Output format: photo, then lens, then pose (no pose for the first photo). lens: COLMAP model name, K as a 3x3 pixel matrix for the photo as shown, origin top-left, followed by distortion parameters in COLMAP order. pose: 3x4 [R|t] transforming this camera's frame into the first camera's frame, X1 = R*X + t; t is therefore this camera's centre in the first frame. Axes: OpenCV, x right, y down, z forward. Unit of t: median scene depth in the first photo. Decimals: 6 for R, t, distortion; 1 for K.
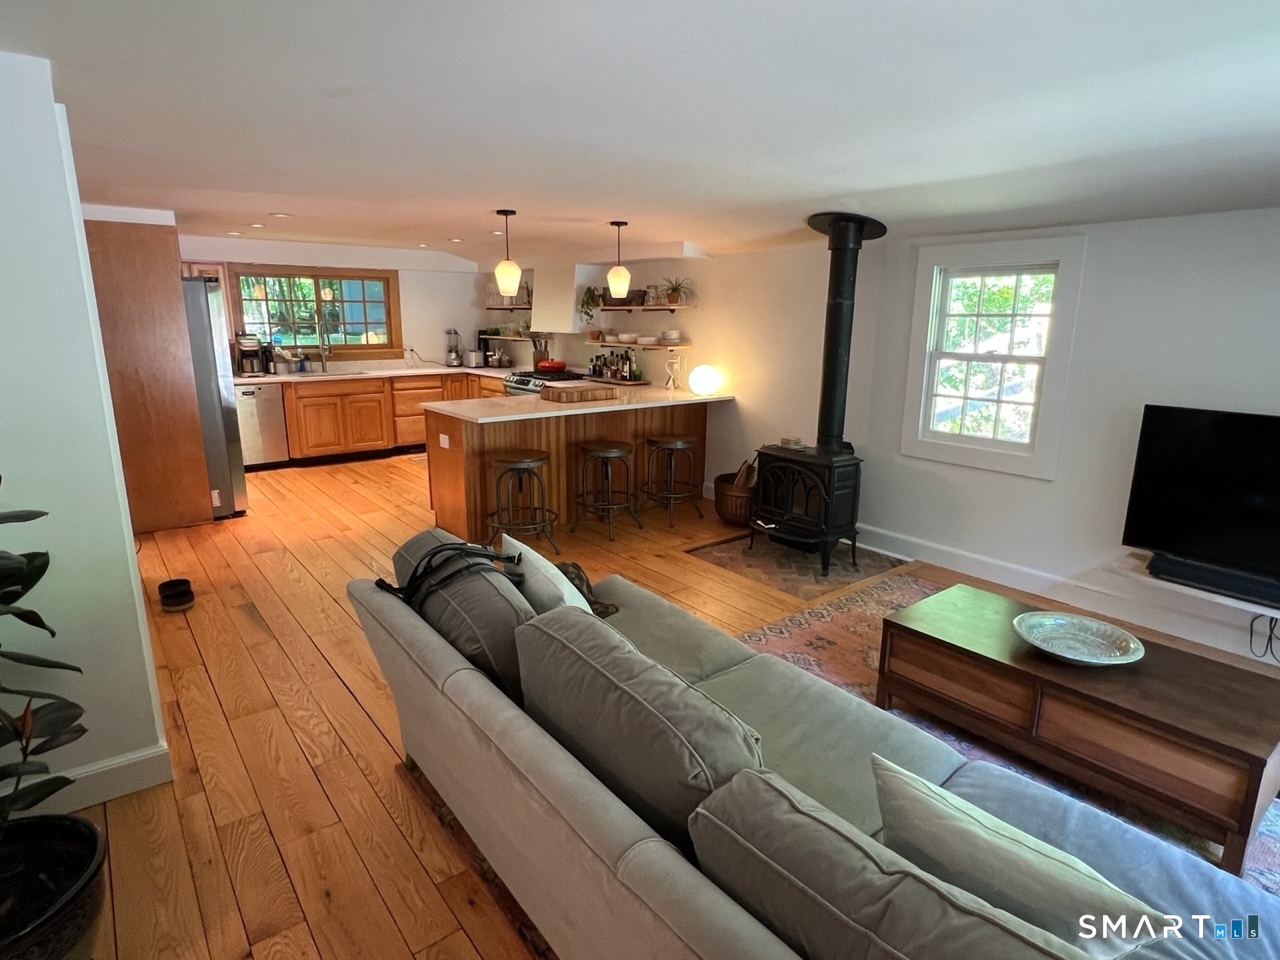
lens RADIAL K [[707.3, 0, 640.0], [0, 707.3, 480.0], [0, 0, 1]] dist [-0.003701, -0.000608]
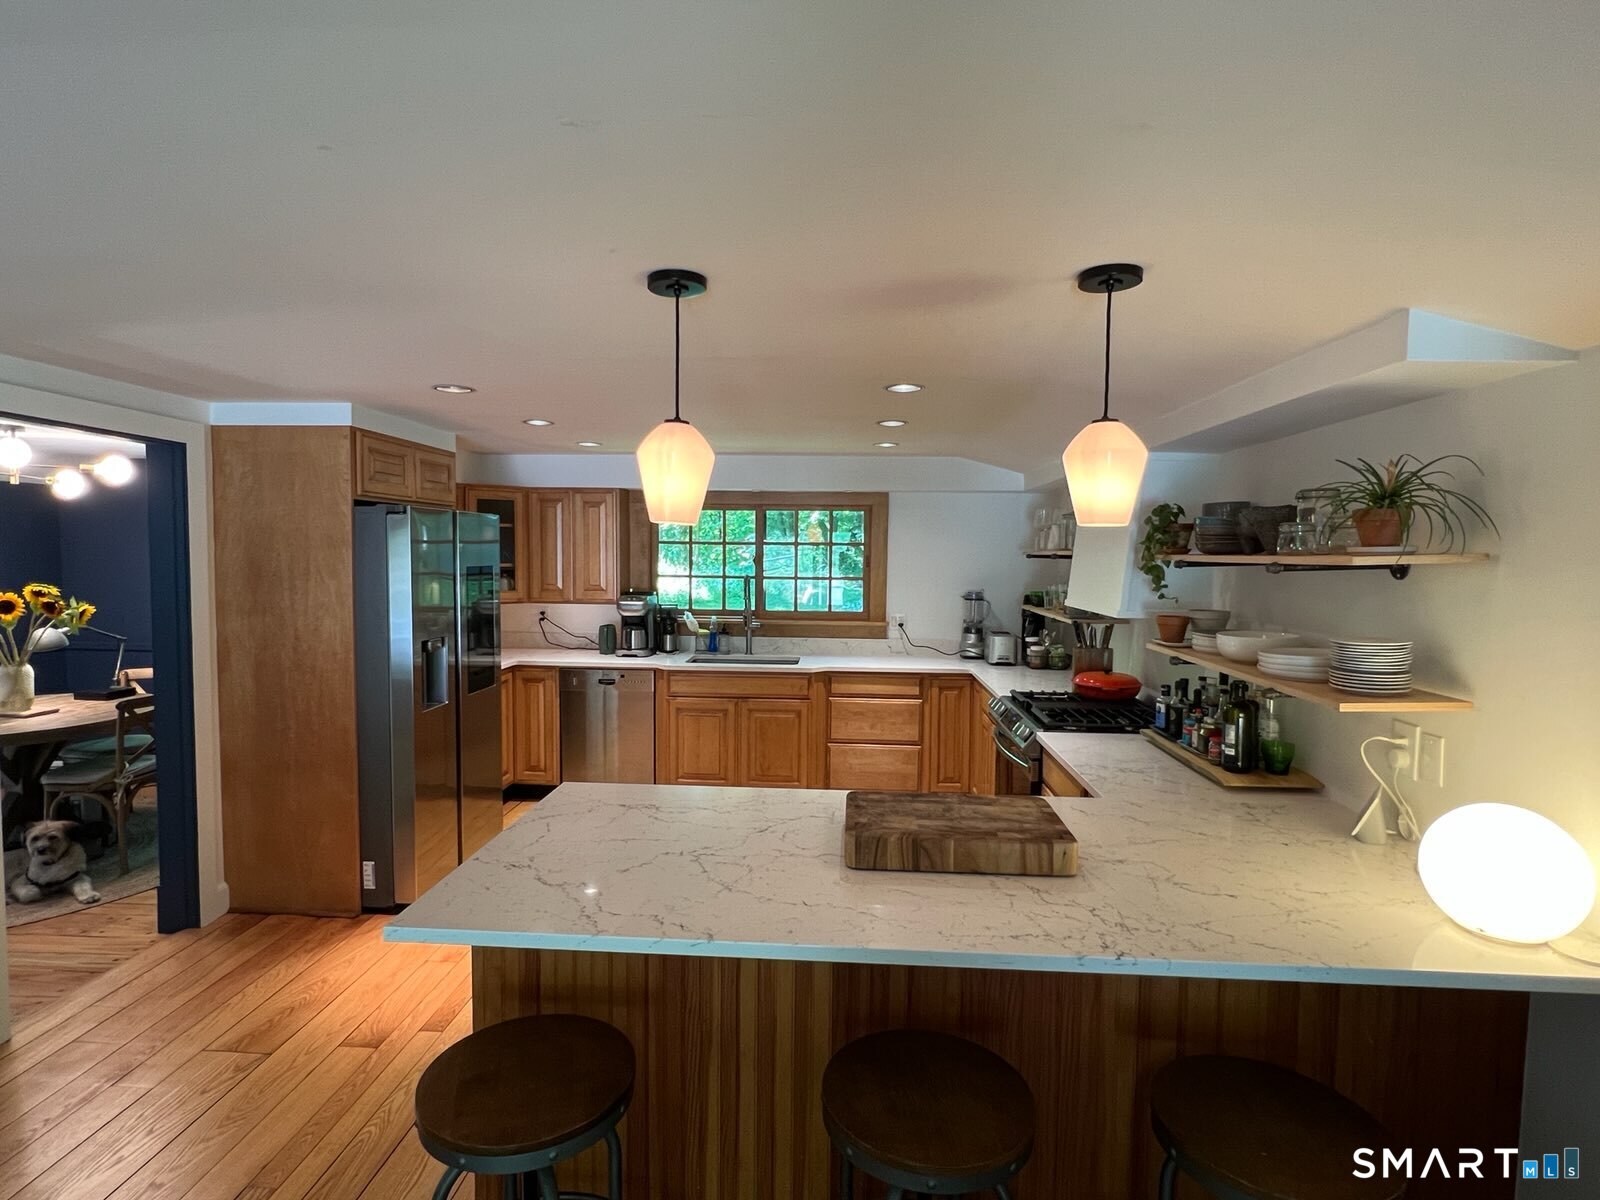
lens RADIAL K [[825.1, 0, 800.0], [0, 825.1, 600.0], [0, 0, 1]] dist [0.000641, 0.000162]
pose [[0.740536, 0.040969, -0.670767, 0.079414], [-0.159609, 0.980301, -0.116336, -0.128205], [0.652788, 0.193211, 0.732487, 0.511041]]
